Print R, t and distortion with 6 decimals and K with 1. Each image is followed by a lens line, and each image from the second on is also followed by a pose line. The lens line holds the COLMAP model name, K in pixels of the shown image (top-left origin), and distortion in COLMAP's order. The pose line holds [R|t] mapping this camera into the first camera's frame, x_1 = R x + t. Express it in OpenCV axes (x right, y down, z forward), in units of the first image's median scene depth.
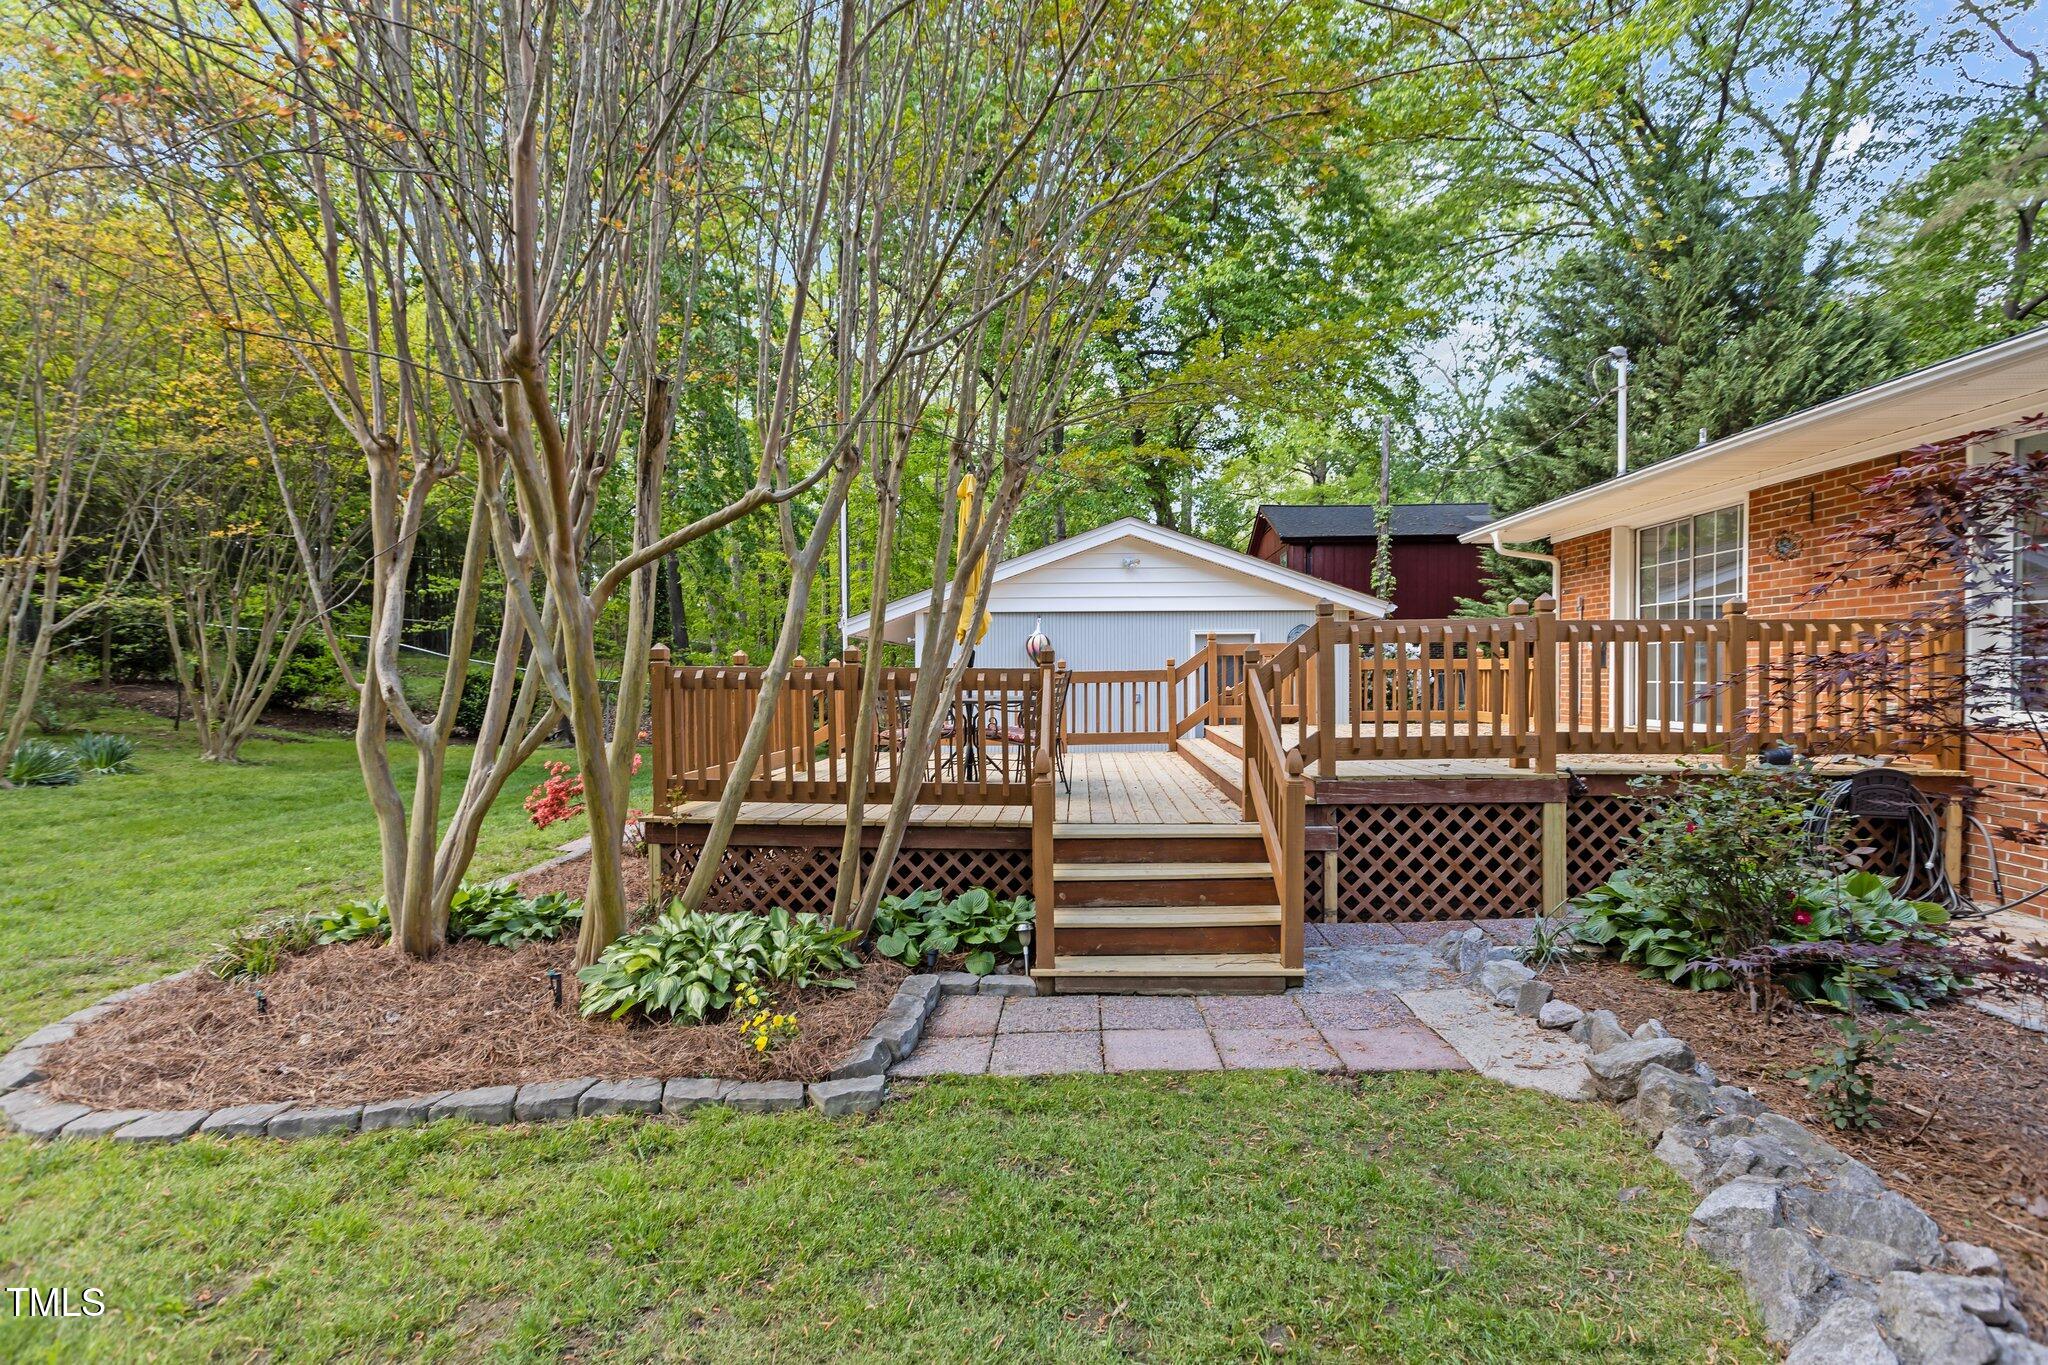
lens RADIAL K [[926.7, 0, 1021.8], [0, 926.7, 681.9], [0, 0, 1]] dist [0.002494, -0.000256]
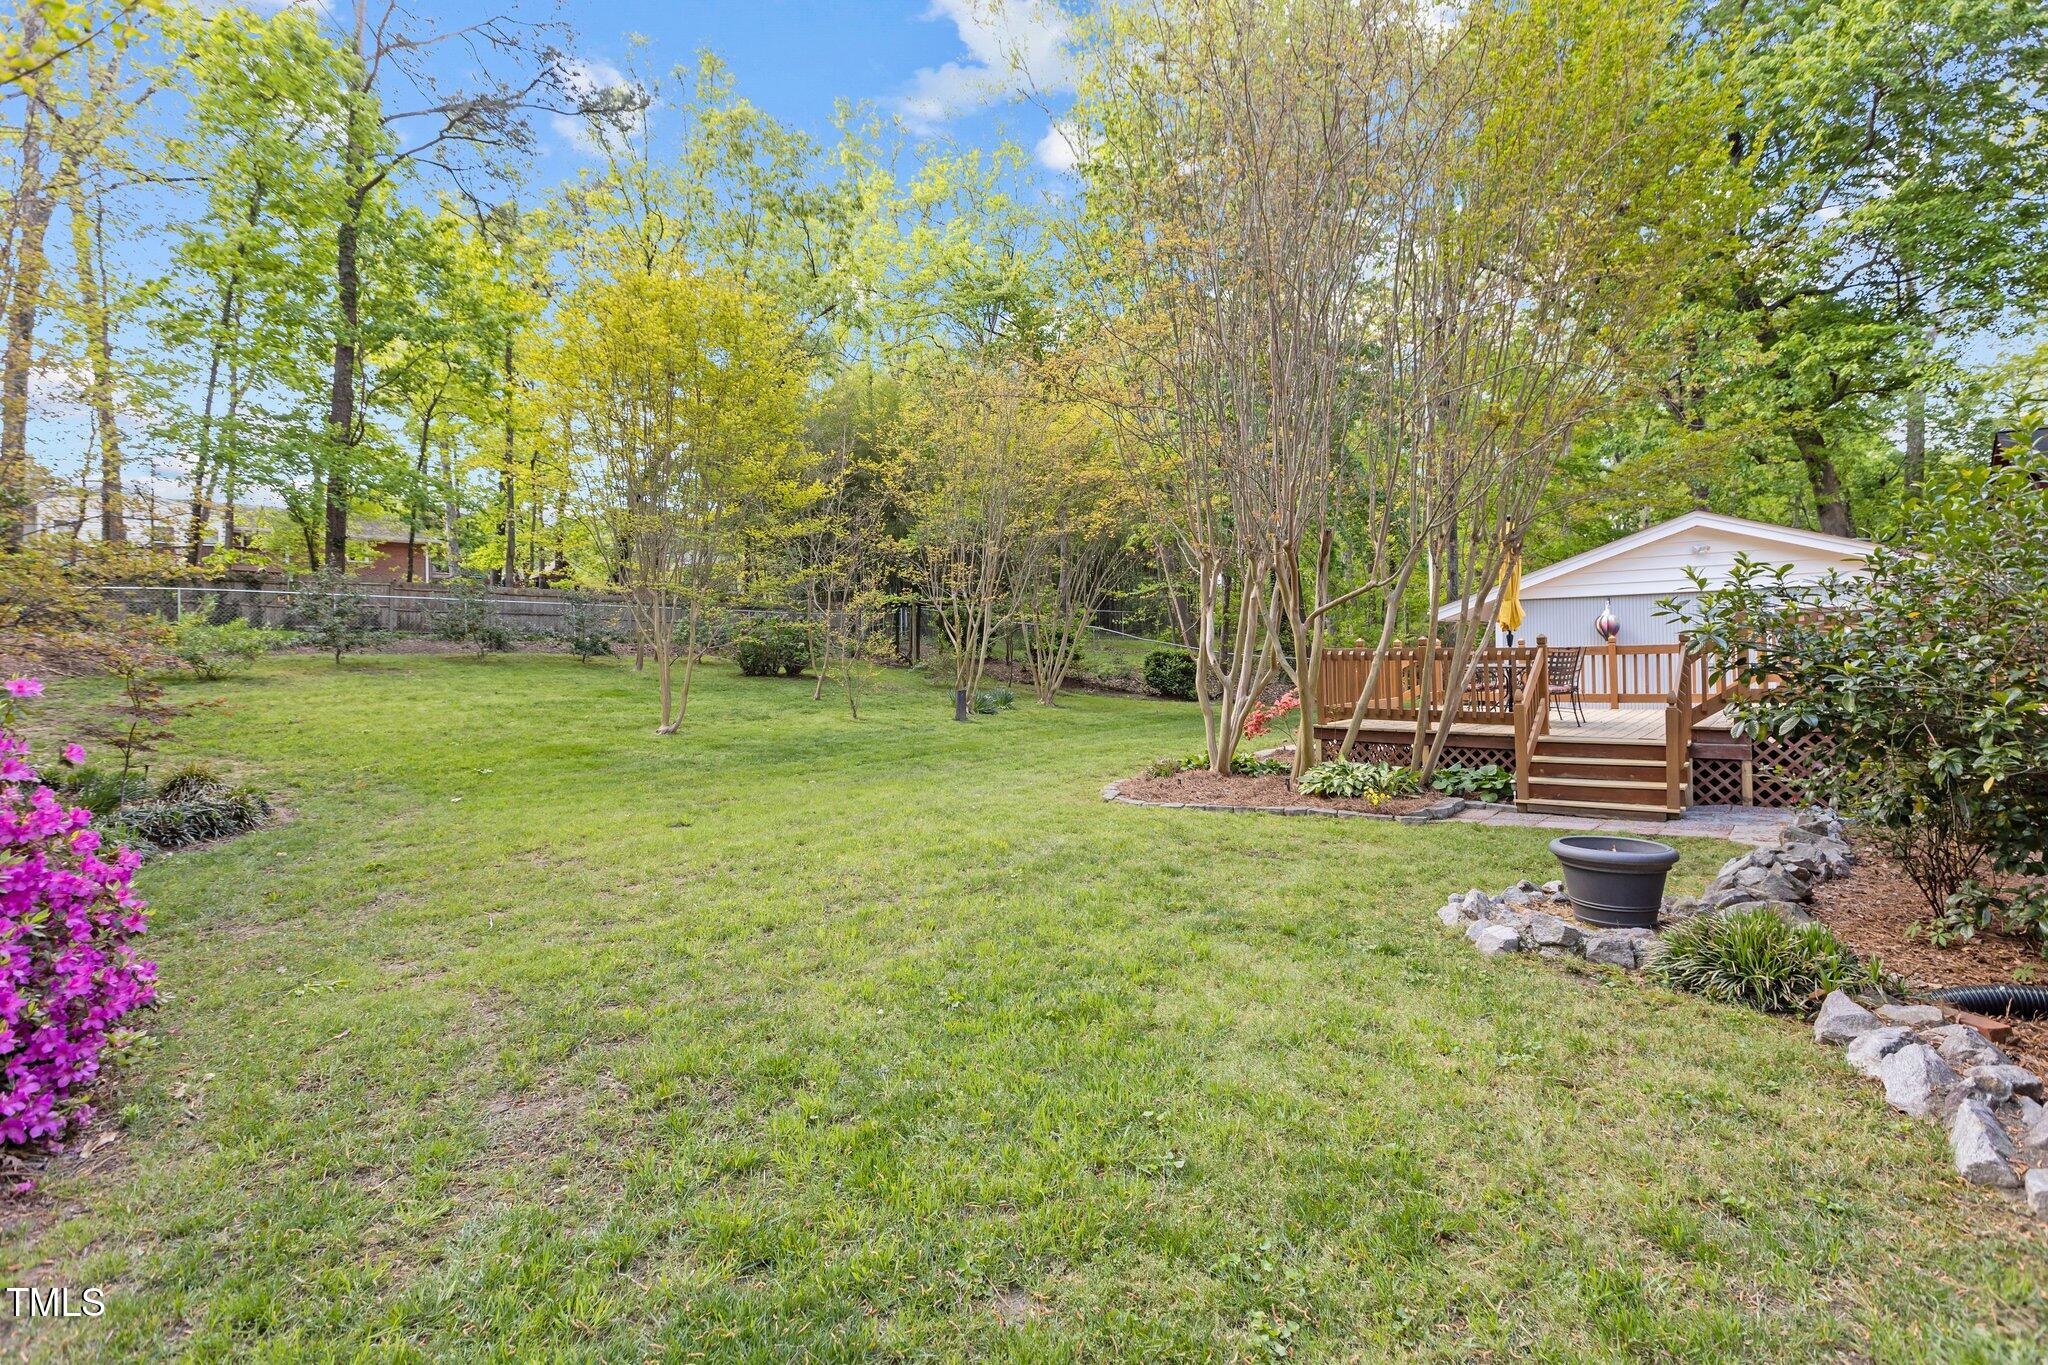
lens RADIAL K [[926.7, 0, 1024.9], [0, 926.7, 669.4], [0, 0, 1]] dist [0.002494, -0.000256]
pose [[0.809100, -0.000853, -0.587670, 0.297227], [0.009960, 0.999875, 0.012262, -0.004825], [0.587586, -0.015775, 0.809008, -1.105506]]
